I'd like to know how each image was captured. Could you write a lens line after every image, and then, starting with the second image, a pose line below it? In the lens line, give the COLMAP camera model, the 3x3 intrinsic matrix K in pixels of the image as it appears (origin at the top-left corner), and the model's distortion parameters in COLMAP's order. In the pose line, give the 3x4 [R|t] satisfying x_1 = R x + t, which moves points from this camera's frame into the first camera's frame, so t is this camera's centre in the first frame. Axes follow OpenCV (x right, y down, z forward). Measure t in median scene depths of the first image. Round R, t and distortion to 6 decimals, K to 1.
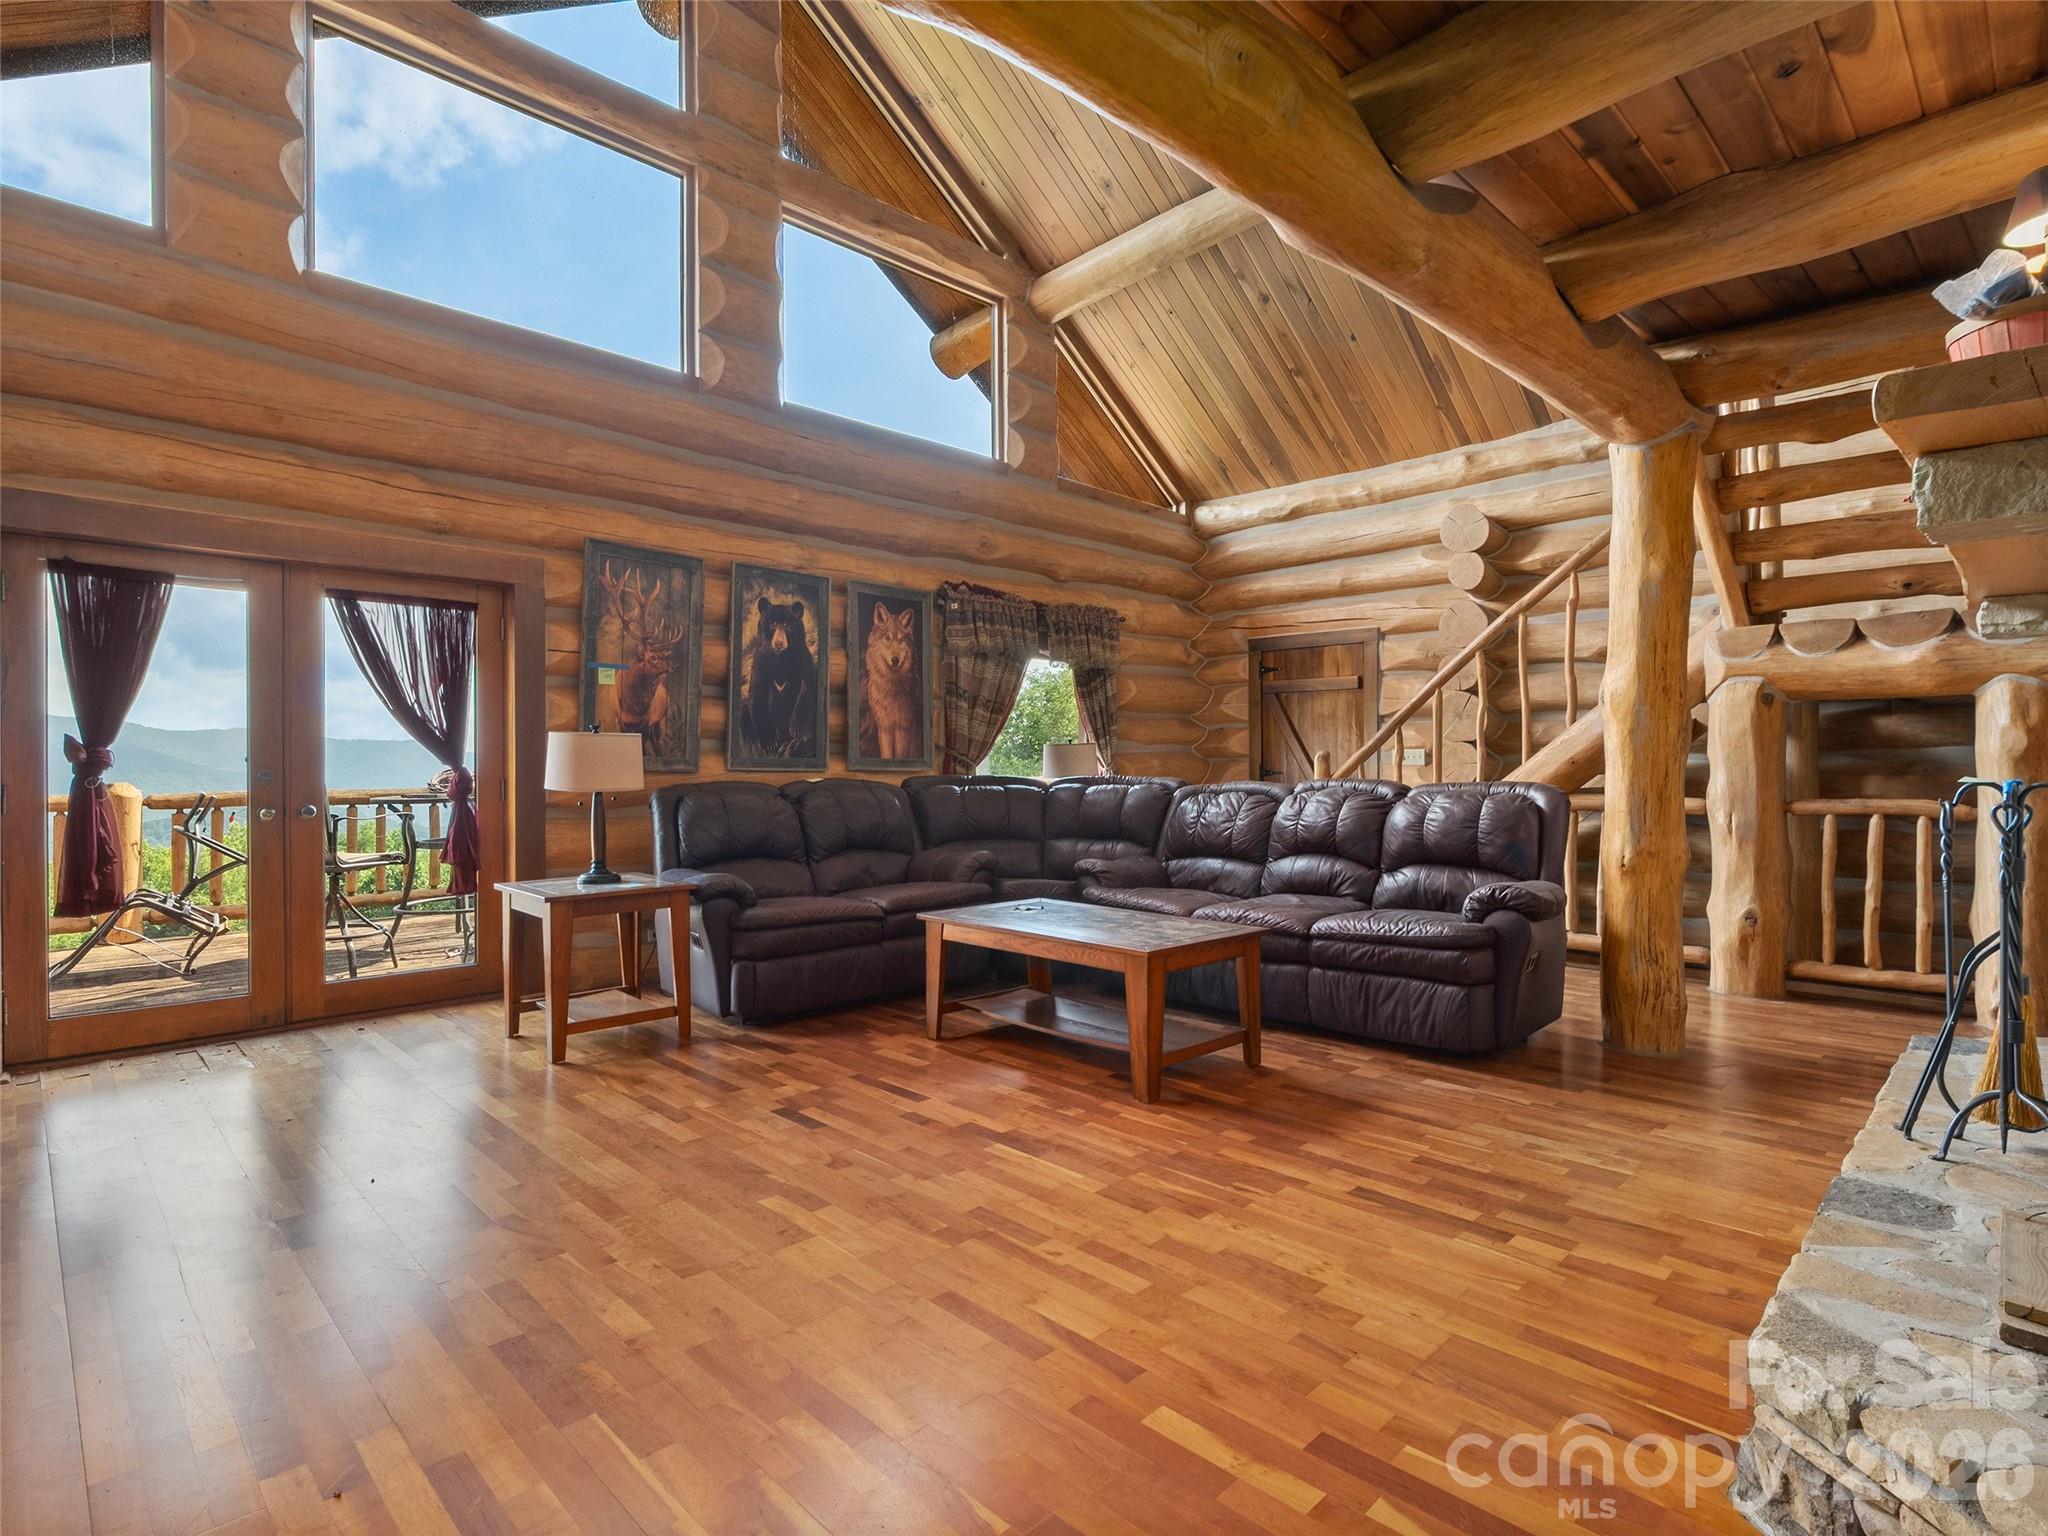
lens RADIAL K [[1050.6, 0, 1018.8], [0, 1050.6, 766.6], [0, 0, 1]] dist [-0.006588, 0.000742]
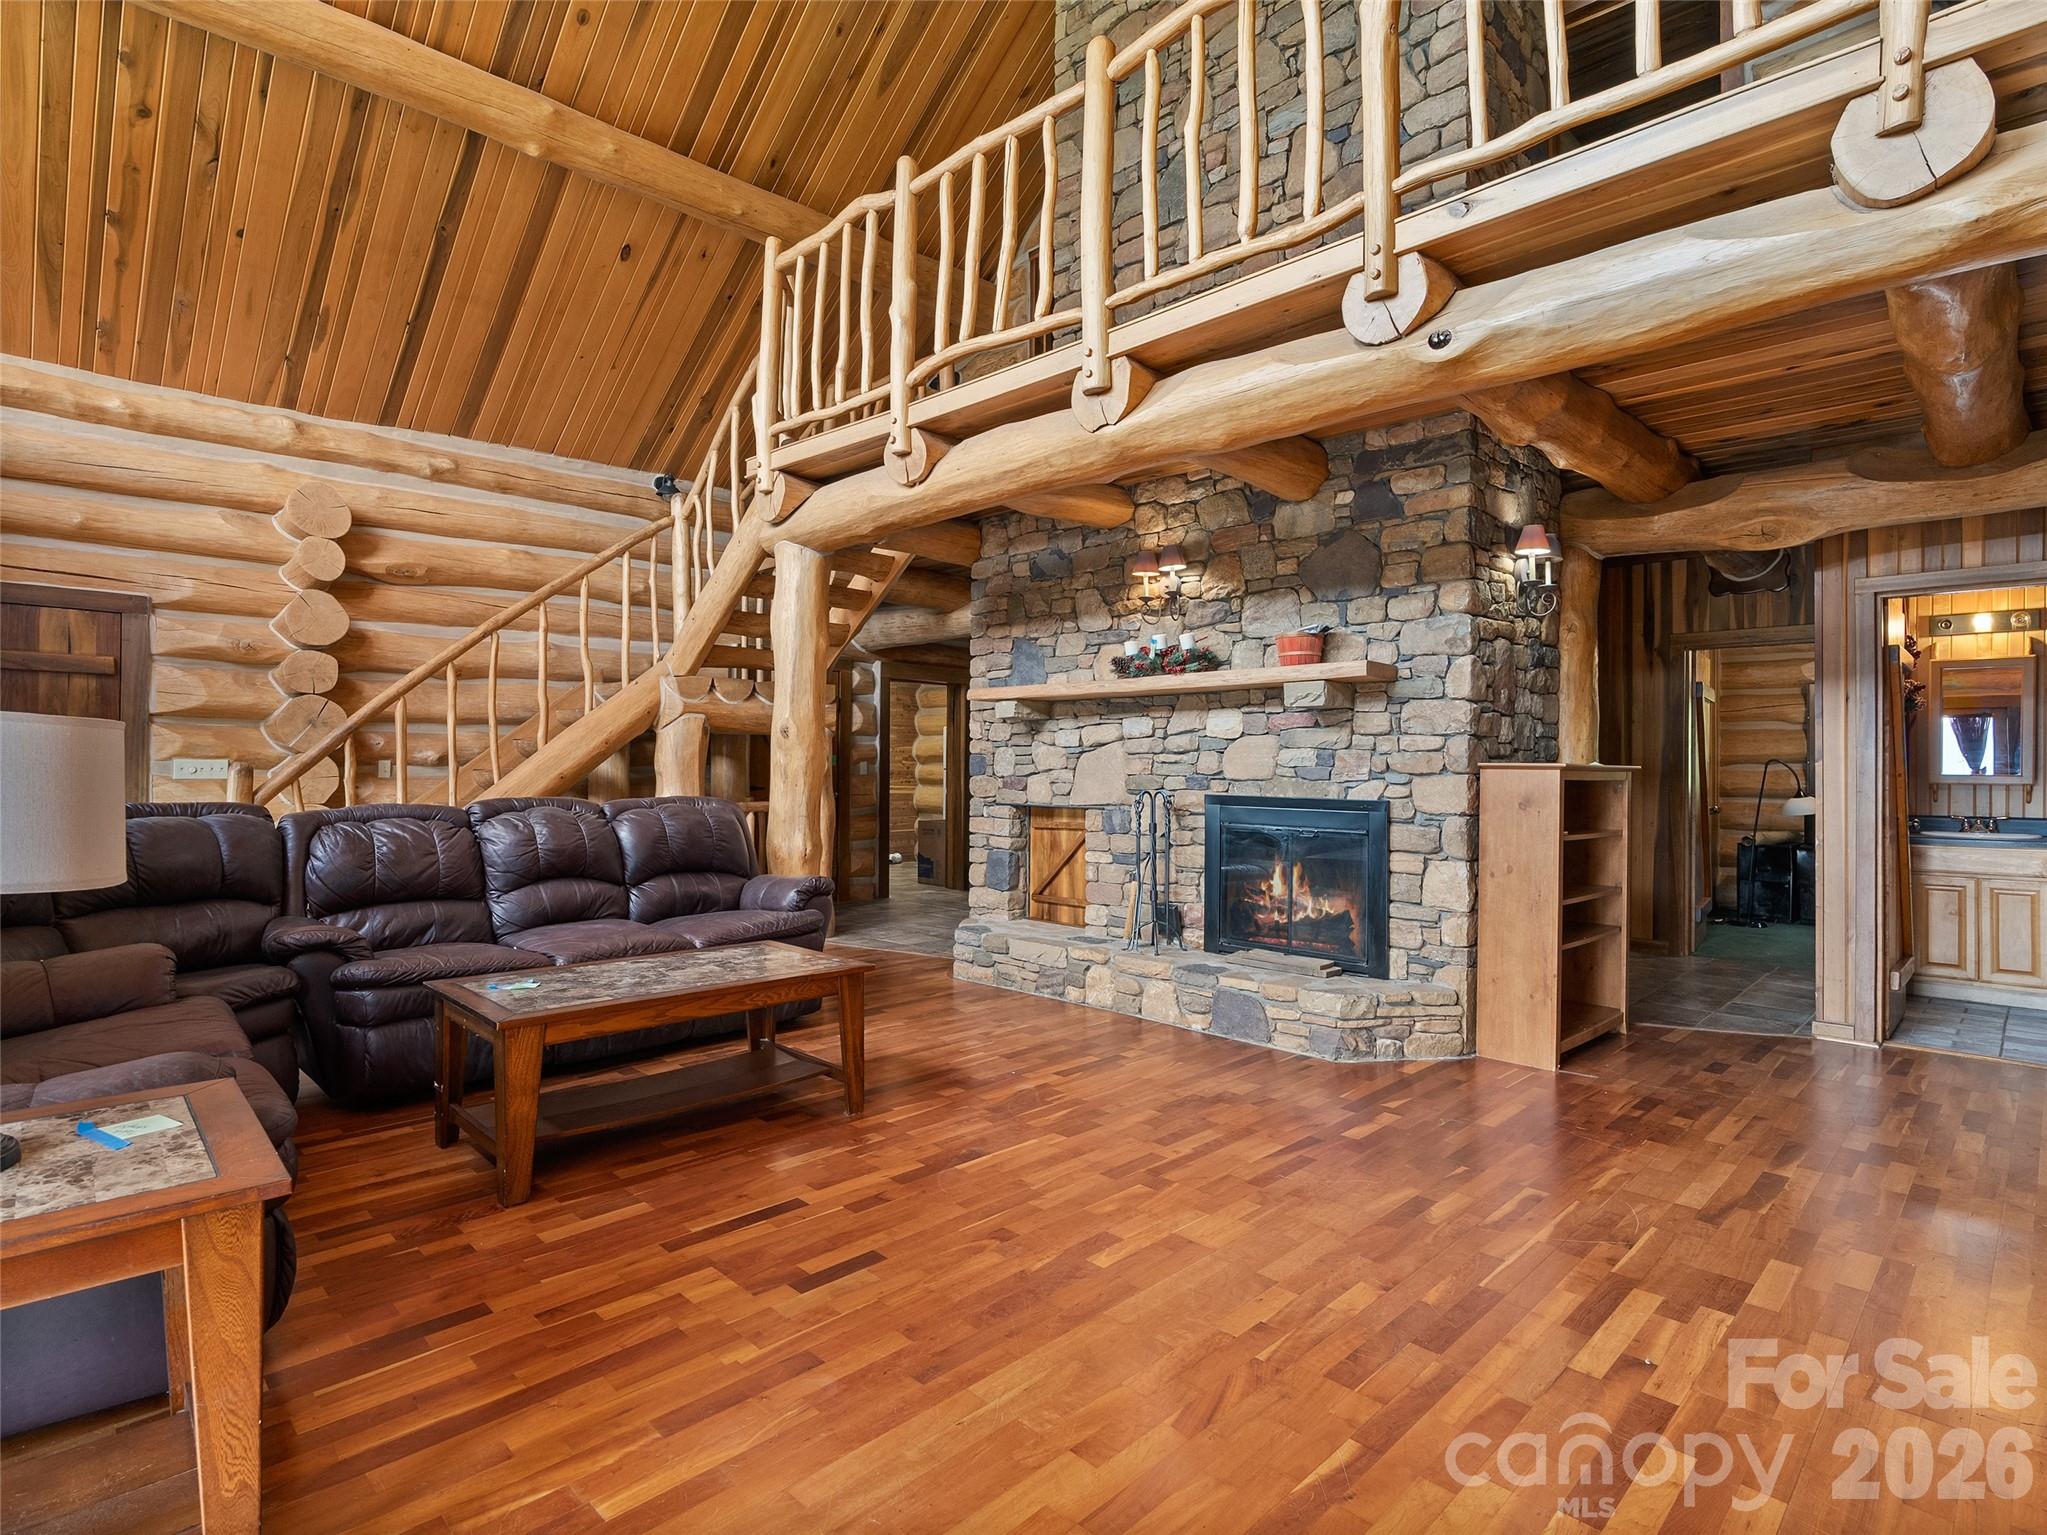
lens RADIAL K [[1050.1, 0, 1017.5], [0, 1050.1, 760.0], [0, 0, 1]] dist [-0.006588, 0.000742]
pose [[-0.011359, 0.012002, 0.999863, -0.957549], [-0.005121, 0.999914, -0.012061, -0.019312], [-0.999922, -0.005257, -0.011297, 0.882063]]
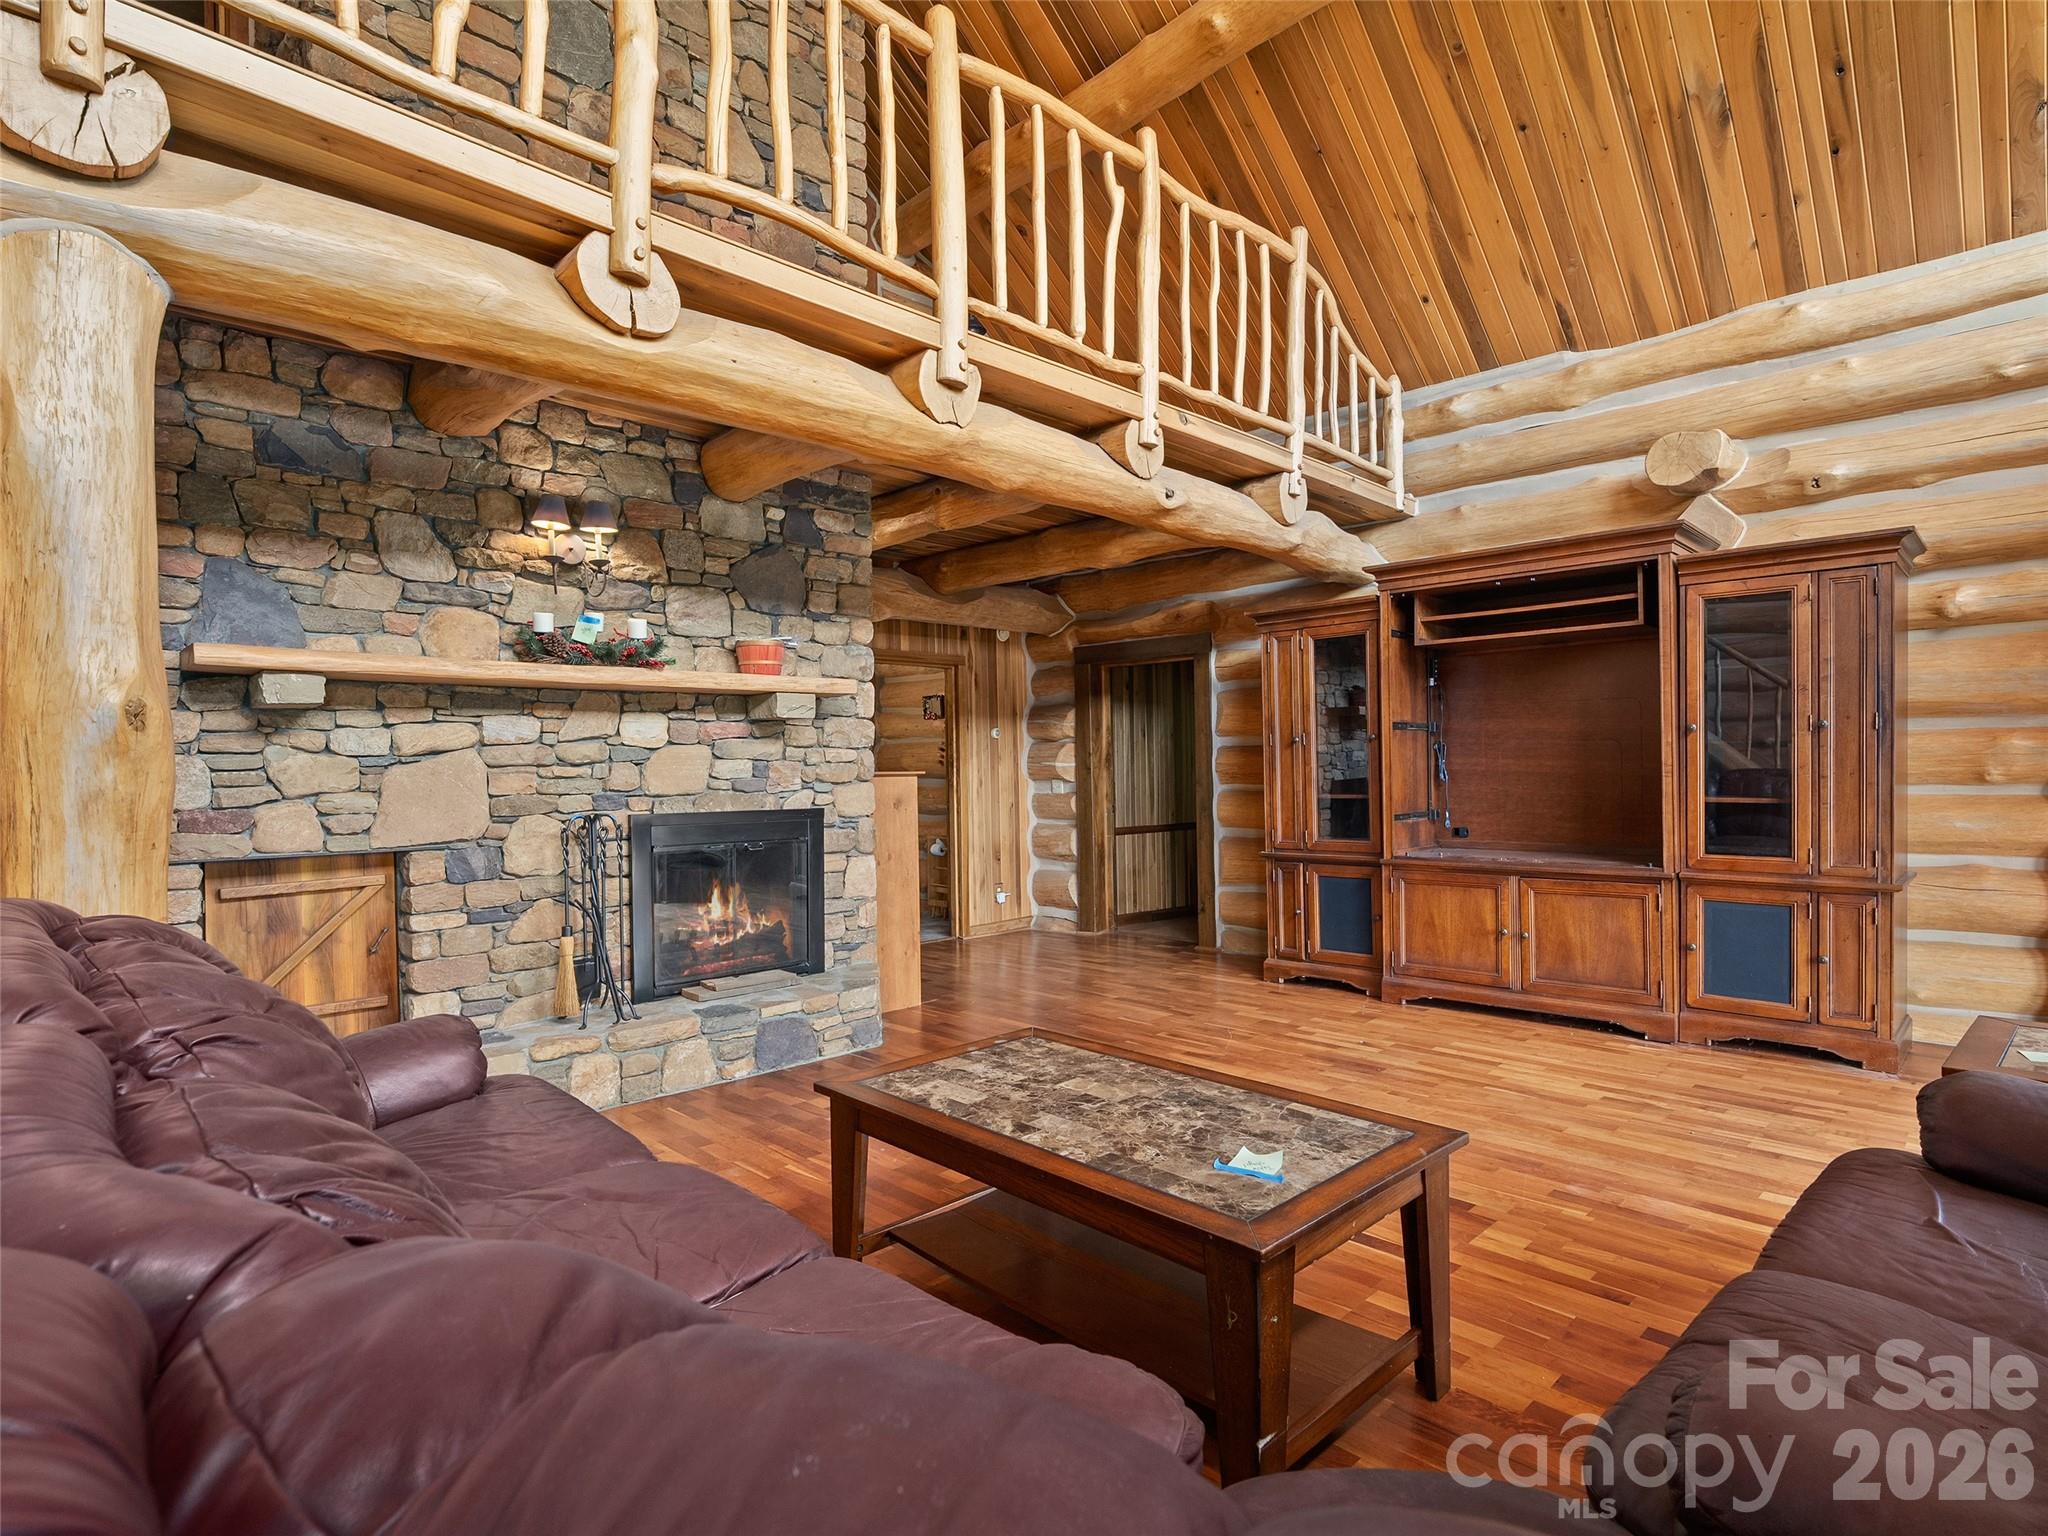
lens RADIAL K [[1050.6, 0, 1033.3], [0, 1050.6, 769.1], [0, 0, 1]] dist [-0.006588, 0.000742]
pose [[-0.999775, 0.017708, -0.011669, 0.136499], [0.017645, 0.999829, 0.005492, -0.043567], [0.011765, 0.005285, -0.999917, 1.895558]]
